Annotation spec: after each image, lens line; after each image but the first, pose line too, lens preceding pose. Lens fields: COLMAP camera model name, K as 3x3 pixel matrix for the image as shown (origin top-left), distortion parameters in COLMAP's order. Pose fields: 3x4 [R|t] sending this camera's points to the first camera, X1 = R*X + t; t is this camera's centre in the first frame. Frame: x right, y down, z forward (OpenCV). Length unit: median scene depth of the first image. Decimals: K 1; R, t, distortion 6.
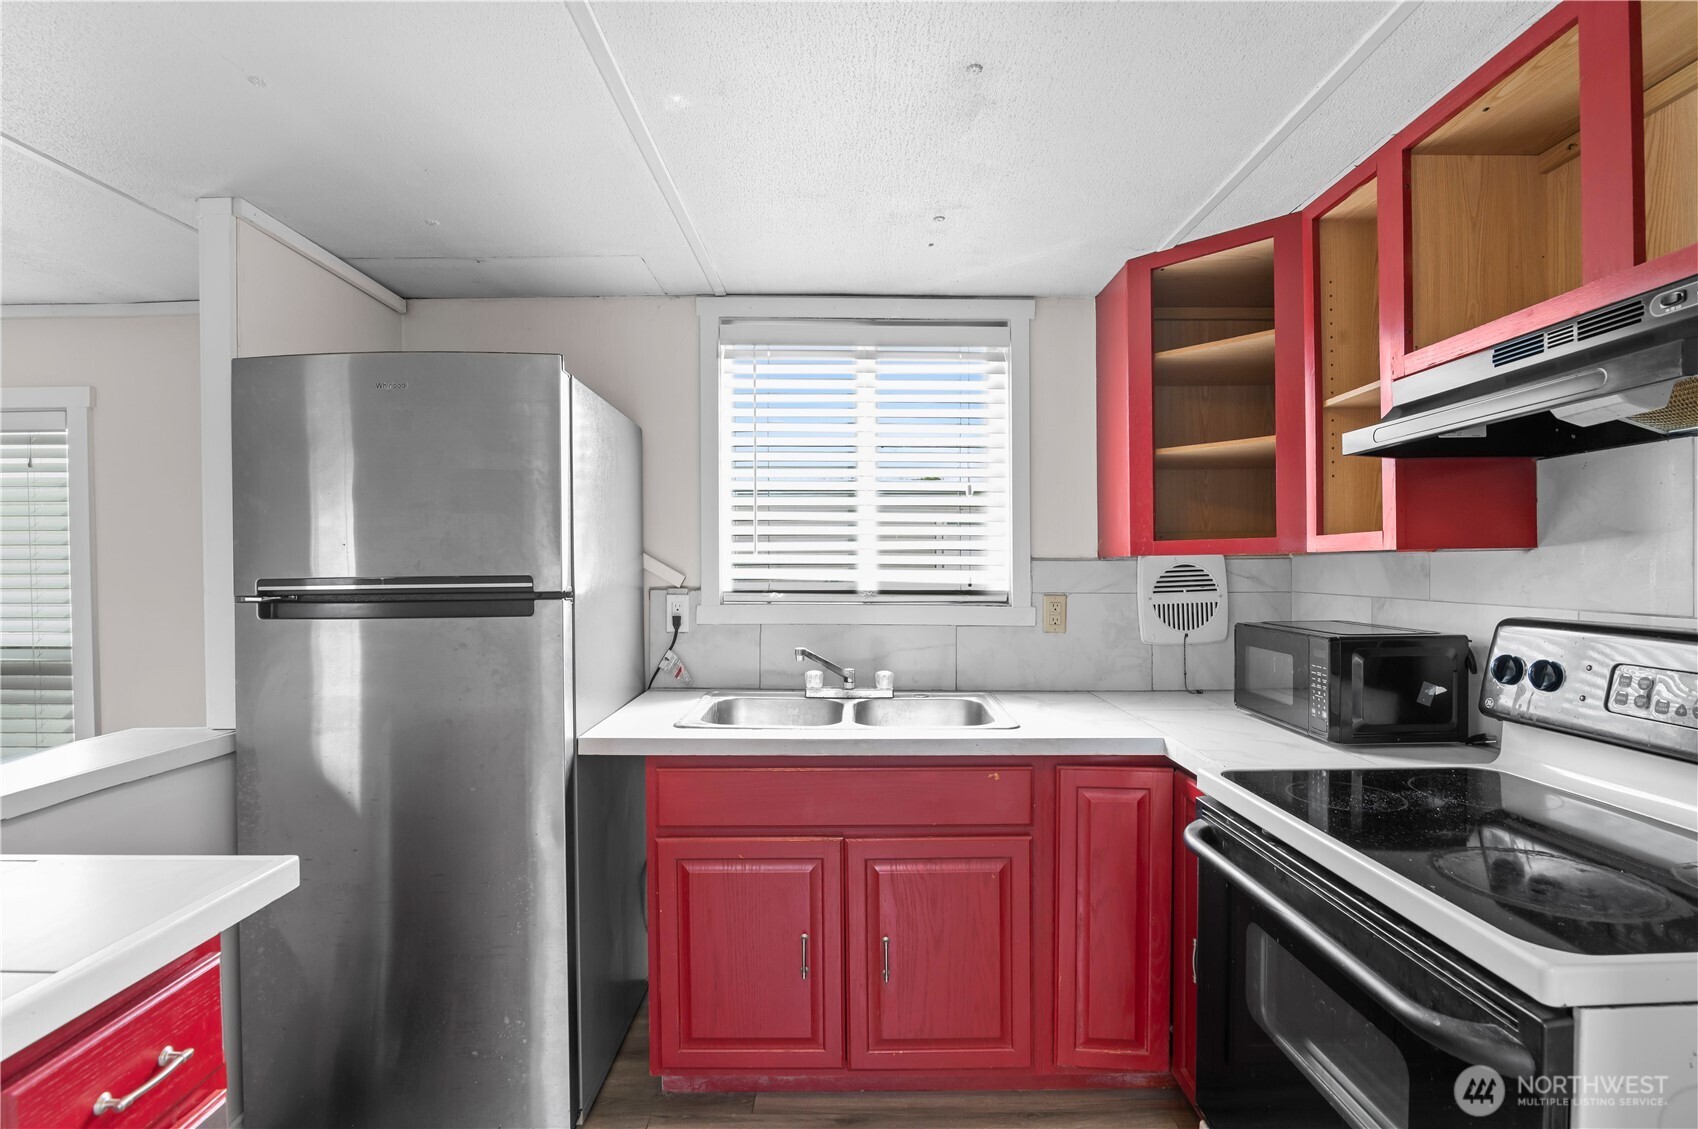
lens RADIAL K [[802.0, 0, 851.9], [0, 802.0, 572.9], [0, 0, 1]] dist [-0.018996, 0.000339]
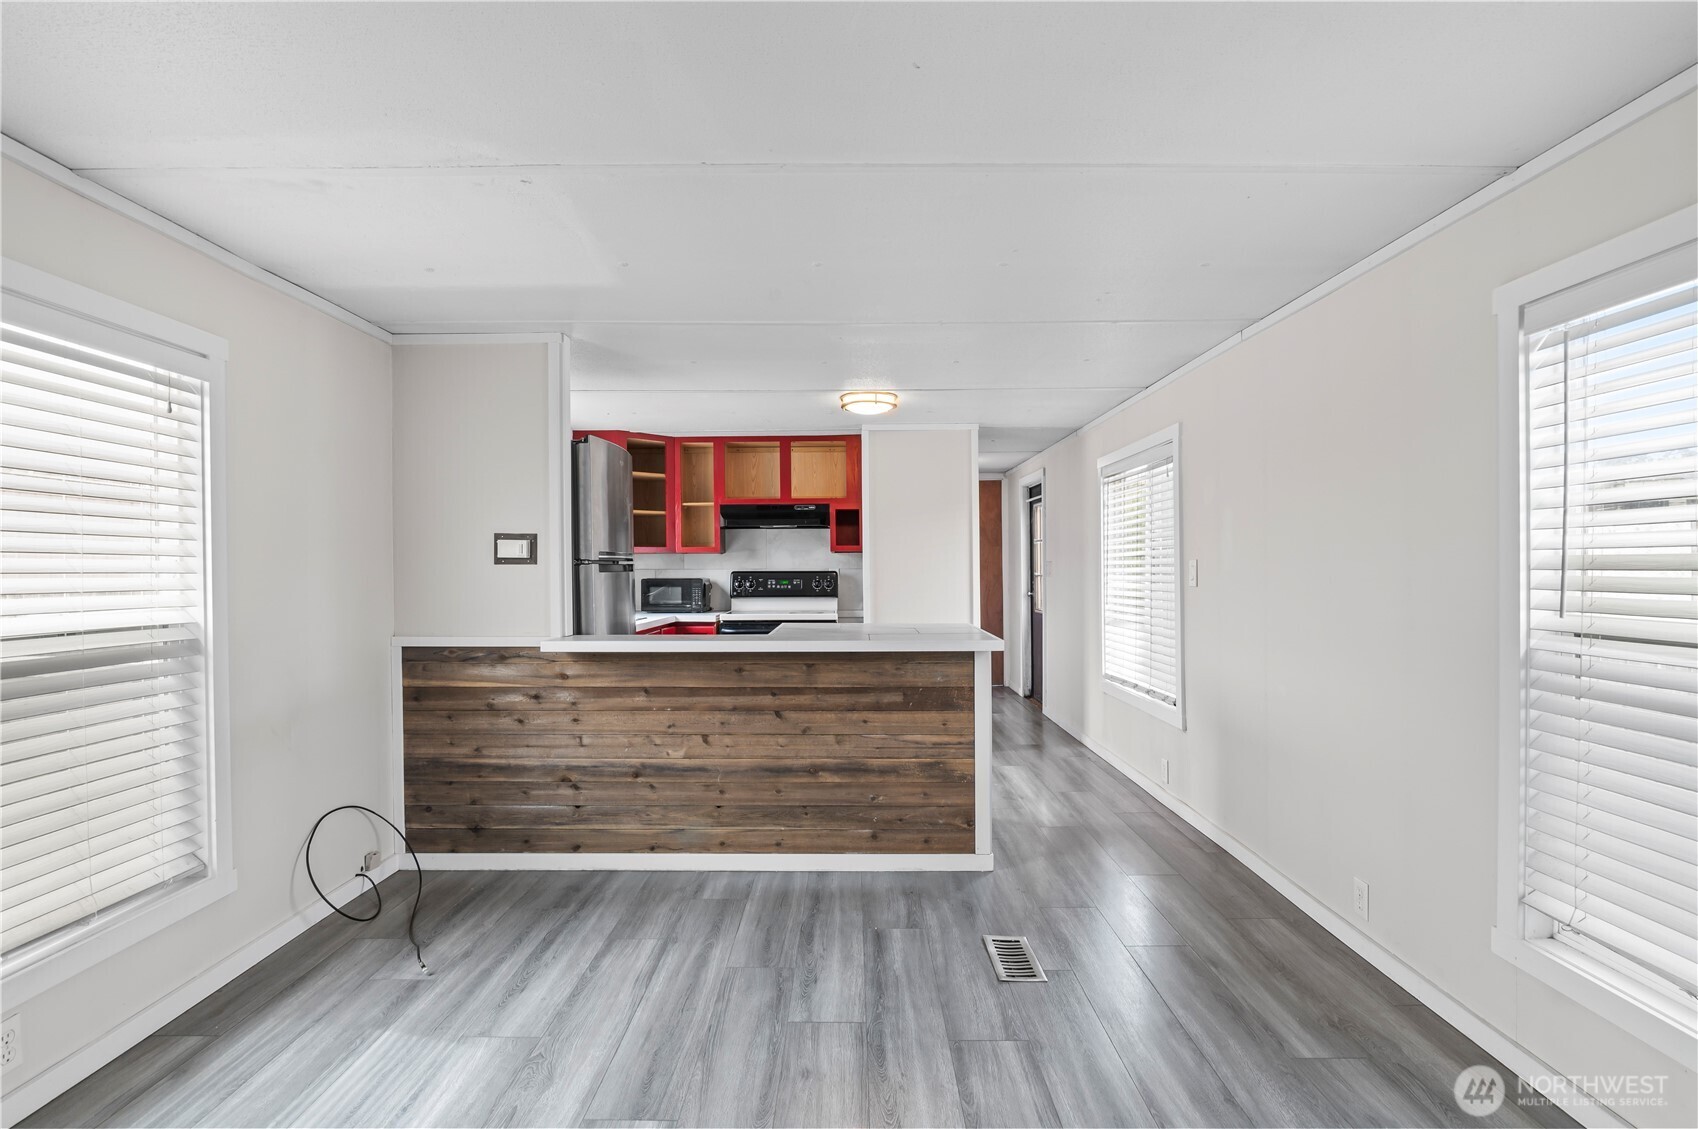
lens RADIAL K [[844.2, 0, 848.3], [0, 844.2, 576.2], [0, 0, 1]] dist [-0.013328, 0.000034]
pose [[0.002200, -0.001057, 0.999997, -2.351231], [0.016101, 0.999870, 0.001022, 0.062662], [-0.999868, 0.016098, 0.002217, 0.322937]]
